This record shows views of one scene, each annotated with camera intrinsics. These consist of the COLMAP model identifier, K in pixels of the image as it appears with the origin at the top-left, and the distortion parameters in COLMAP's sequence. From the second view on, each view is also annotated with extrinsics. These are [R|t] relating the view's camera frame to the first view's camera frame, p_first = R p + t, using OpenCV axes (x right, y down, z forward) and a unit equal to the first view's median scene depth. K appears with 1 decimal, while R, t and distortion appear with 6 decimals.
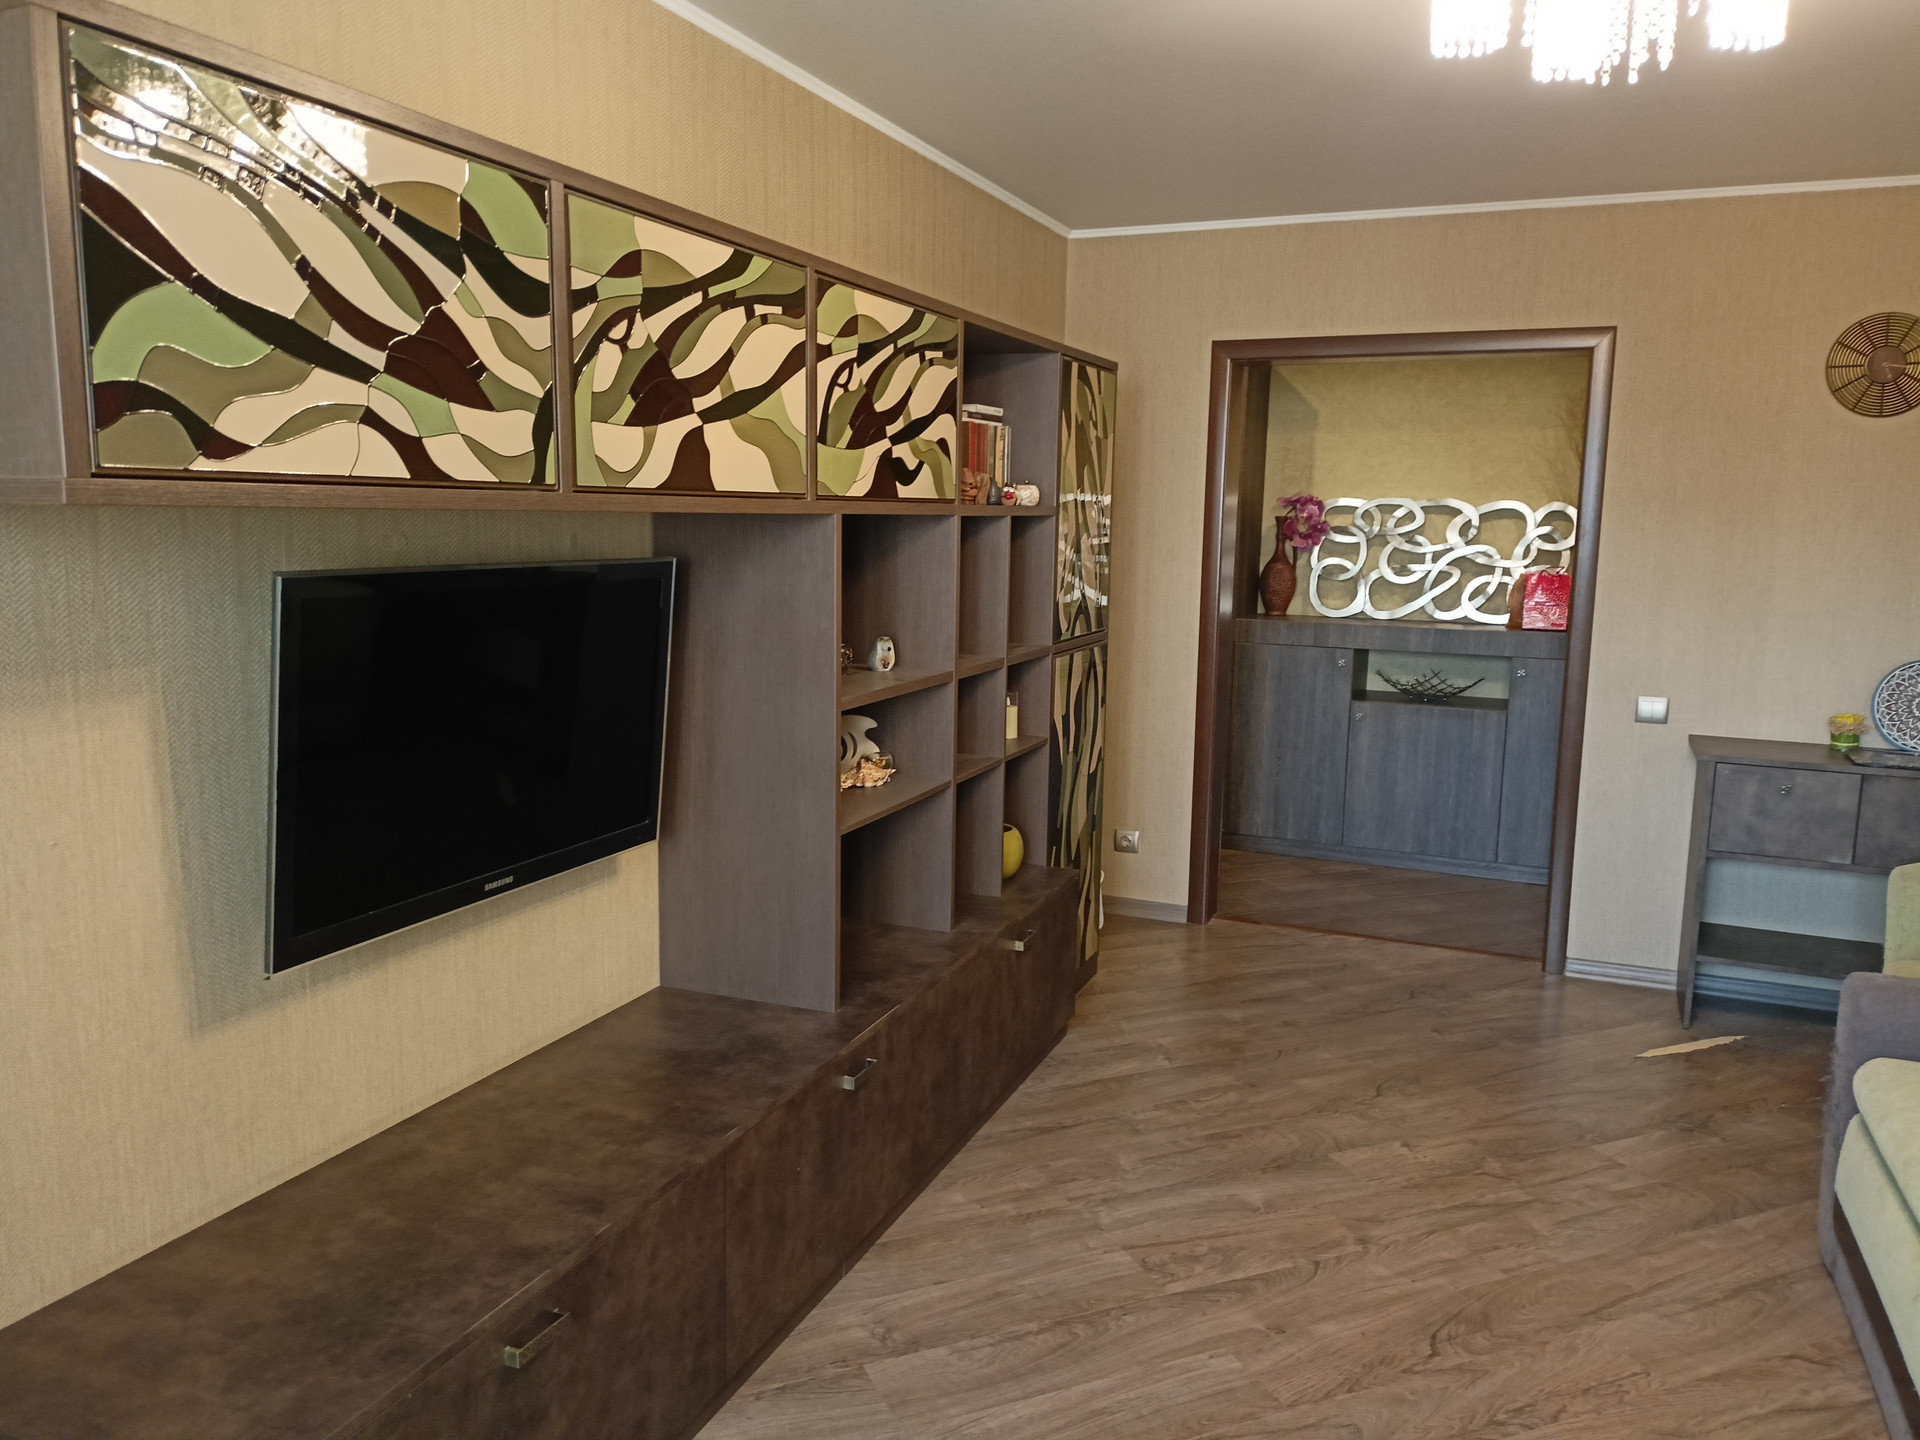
lens RADIAL K [[1526.1, 0, 960.0], [0, 1526.1, 720.0], [0, 0, 1]] dist [0.075814, -0.074892]
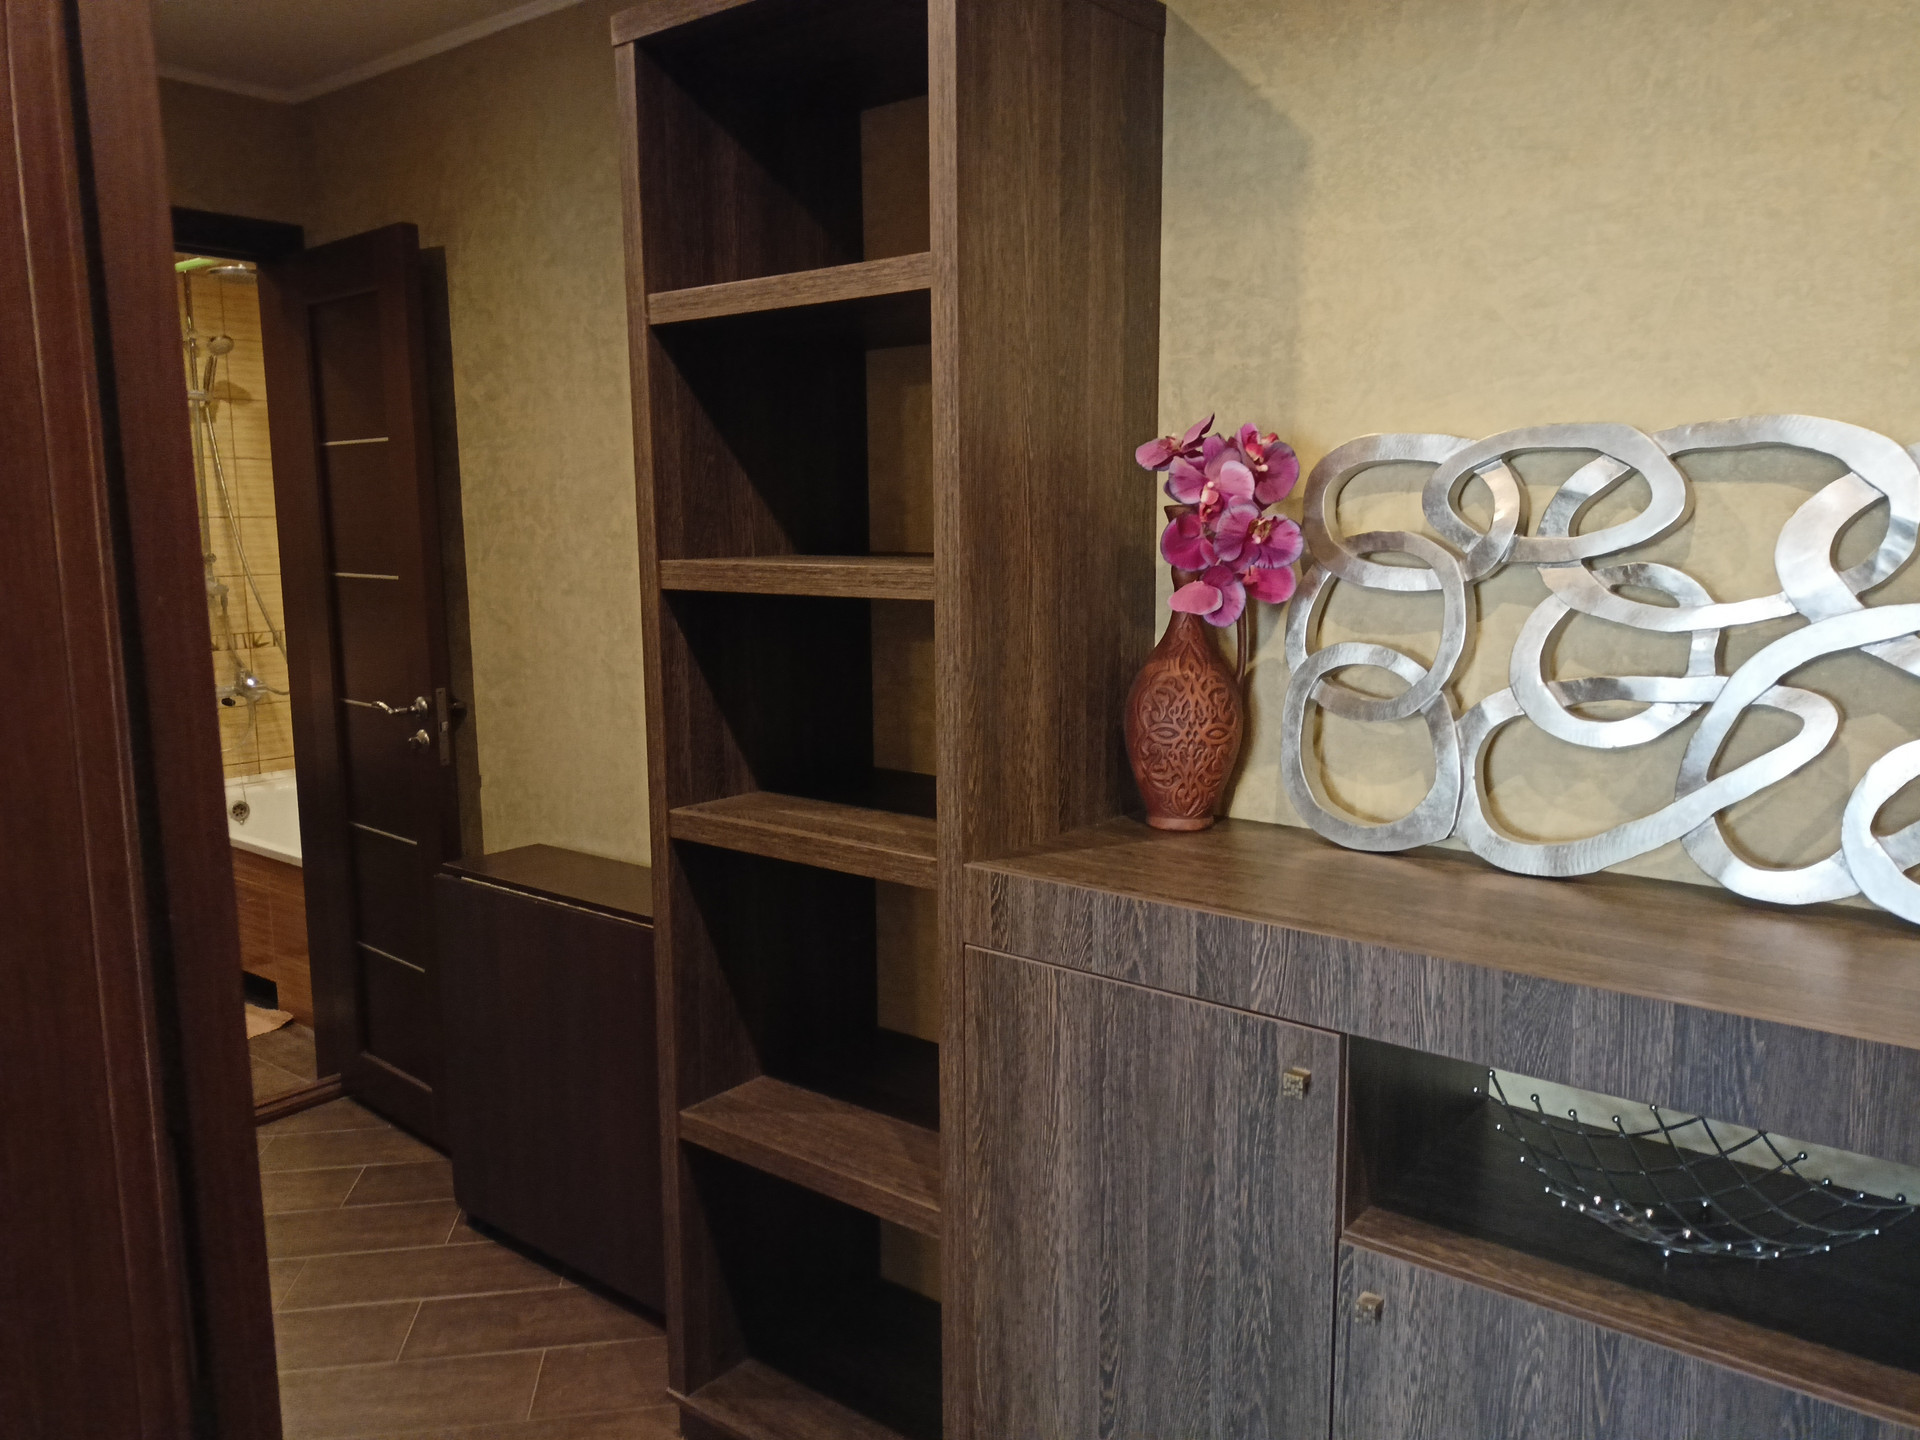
lens RADIAL K [[1526.1, 0, 960.0], [0, 1526.1, 720.0], [0, 0, 1]] dist [0.075814, -0.074892]
pose [[0.963617, 0.008735, -0.267146, 0.255635], [-0.009128, 0.999958, -0.000229, -0.093347], [0.267133, 0.002659, 0.963656, 0.722382]]
